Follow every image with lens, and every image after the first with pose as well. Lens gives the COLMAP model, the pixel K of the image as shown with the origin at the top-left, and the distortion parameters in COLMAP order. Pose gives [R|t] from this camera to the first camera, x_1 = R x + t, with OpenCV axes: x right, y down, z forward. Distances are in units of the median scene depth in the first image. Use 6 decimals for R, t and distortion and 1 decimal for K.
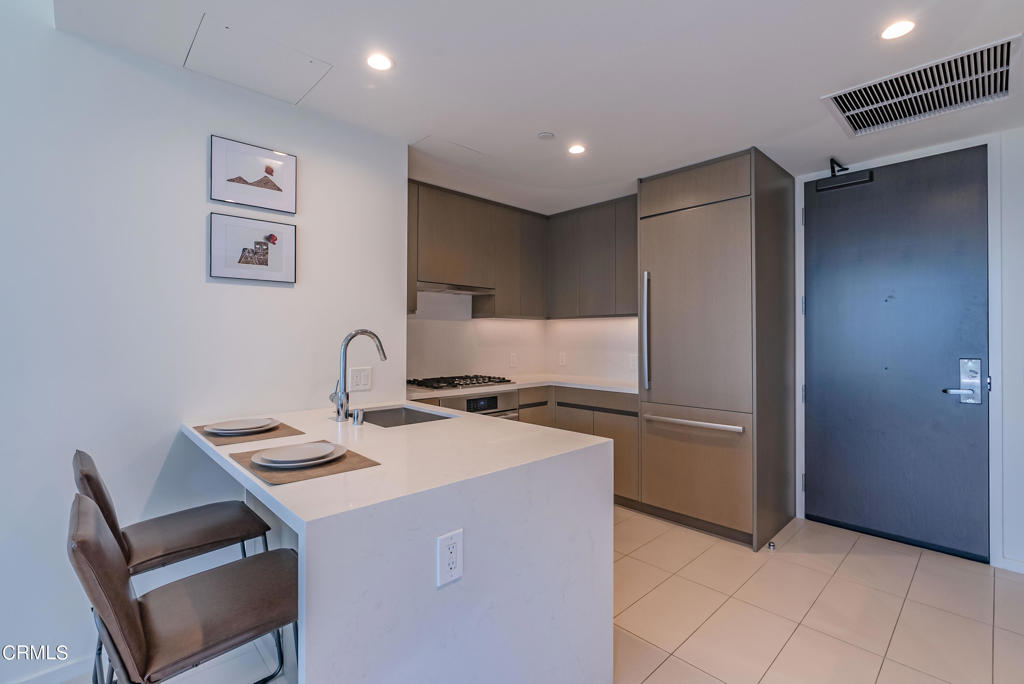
lens RADIAL K [[462.5, 0, 512.5], [0, 462.5, 334.2], [0, 0, 1]] dist [-0.001008, 0.001137]
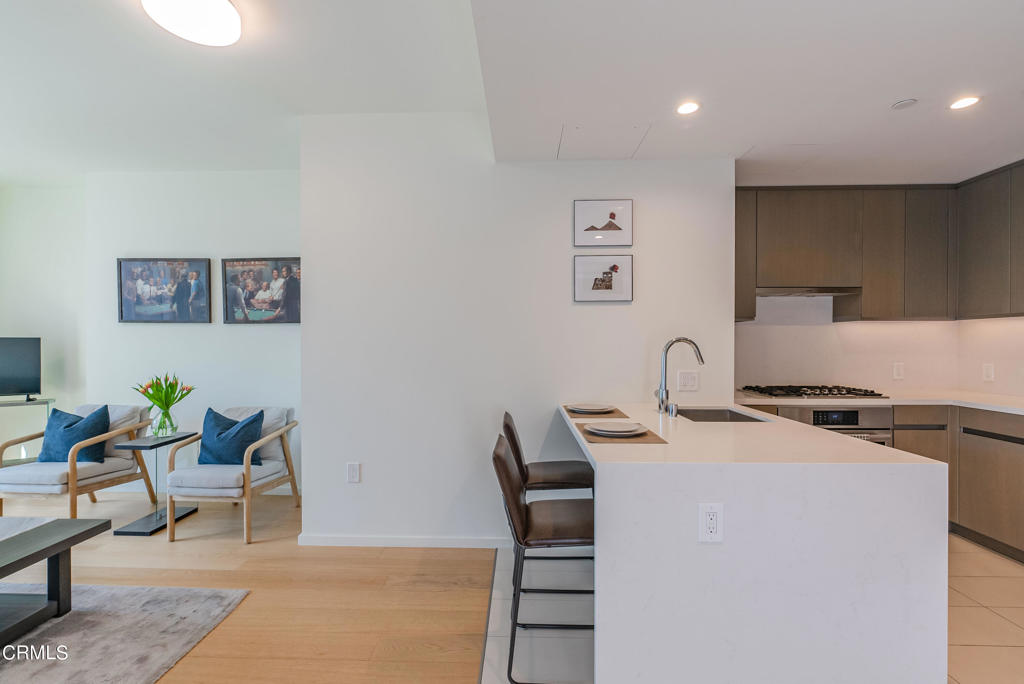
lens RADIAL K [[462.5, 0, 504.2], [0, 462.5, 348.3], [0, 0, 1]] dist [-0.001008, 0.001137]
pose [[0.701754, 0.004619, -0.712405, 0.180514], [0.008201, 0.999860, 0.014562, -0.003531], [0.712373, -0.016061, 0.701618, -0.128660]]
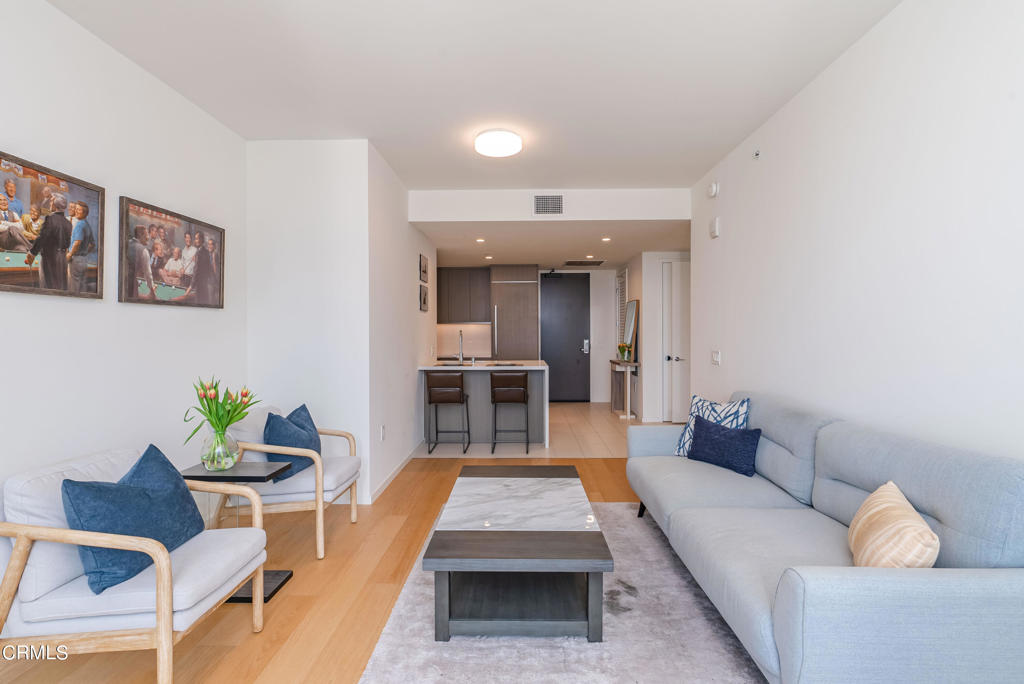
lens RADIAL K [[462.5, 0, 510.3], [0, 462.5, 338.5], [0, 0, 1]] dist [-0.001008, 0.001137]
pose [[0.709158, -0.012569, 0.704937, -1.888785], [-0.001744, 0.999807, 0.019581, -0.017135], [-0.705047, -0.015116, 0.708999, -1.033620]]
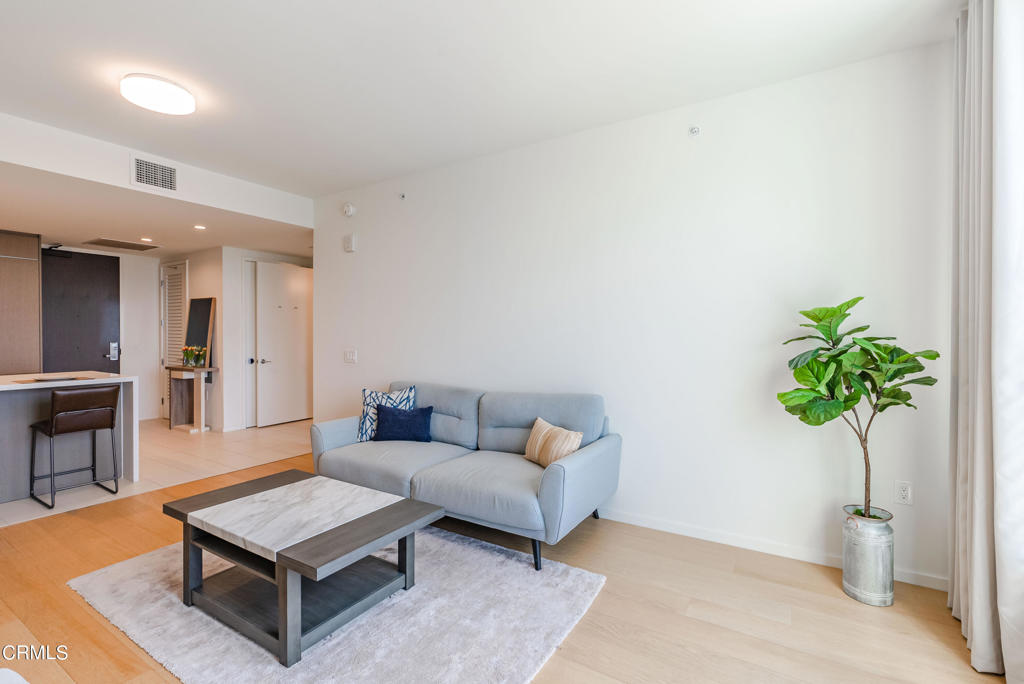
lens RADIAL K [[462.5, 0, 514.7], [0, 462.5, 338.3], [0, 0, 1]] dist [-0.001008, 0.001137]
pose [[-0.246822, -0.010003, 0.969009, -2.233775], [-0.013006, 0.999891, 0.007009, -0.015789], [-0.968973, -0.010872, -0.246925, -0.534936]]
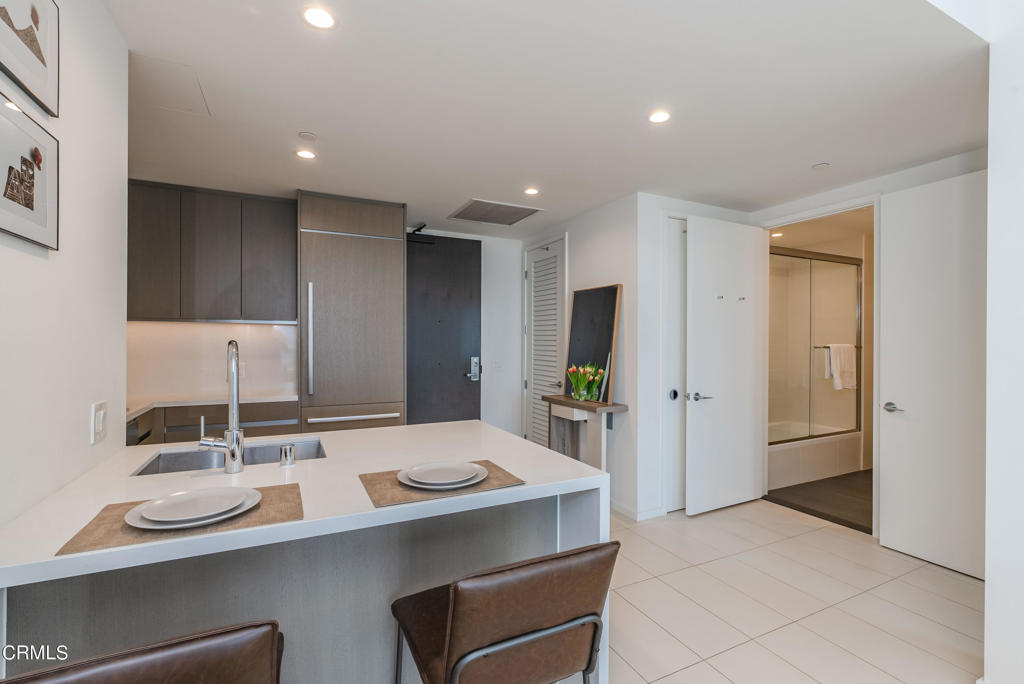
lens RADIAL K [[462.5, 0, 516.6], [0, 462.5, 341.9], [0, 0, 1]] dist [-0.001008, 0.001137]
pose [[0.299486, 0.000364, 0.954101, -0.816419], [-0.013979, 0.999894, 0.004007, -0.016346], [-0.953998, -0.014537, 0.299459, 0.344292]]
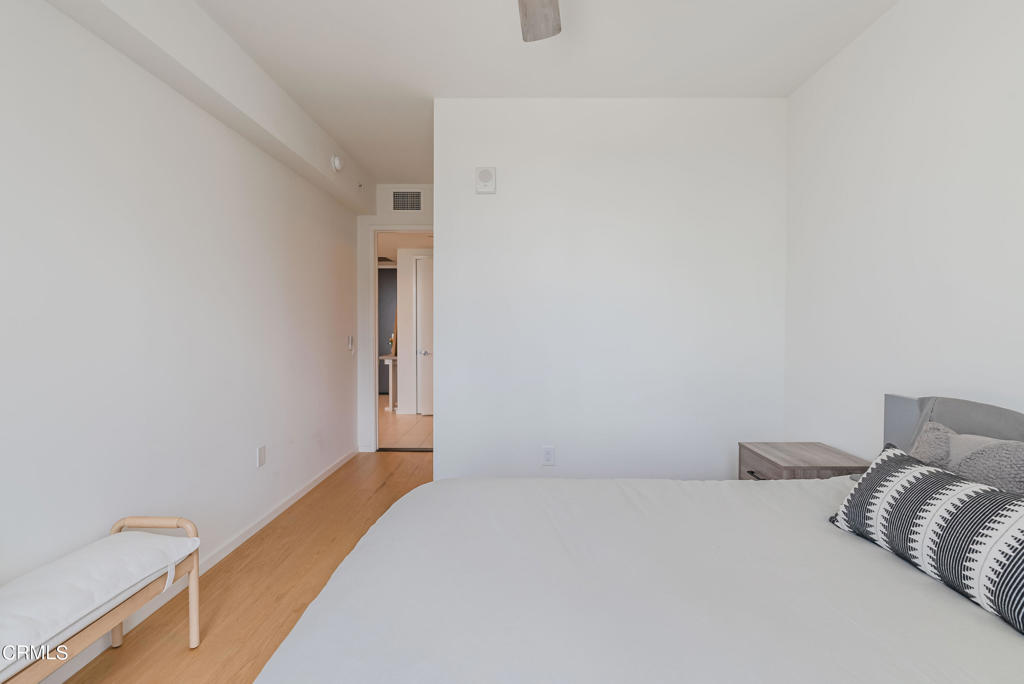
lens RADIAL K [[462.5, 0, 516.5], [0, 462.5, 336.0], [0, 0, 1]] dist [-0.001008, 0.001137]
pose [[0.679398, -0.009443, 0.733709, -0.932976], [-0.011093, 0.999671, 0.023138, -0.018195], [-0.733686, -0.023859, 0.679070, -2.135849]]
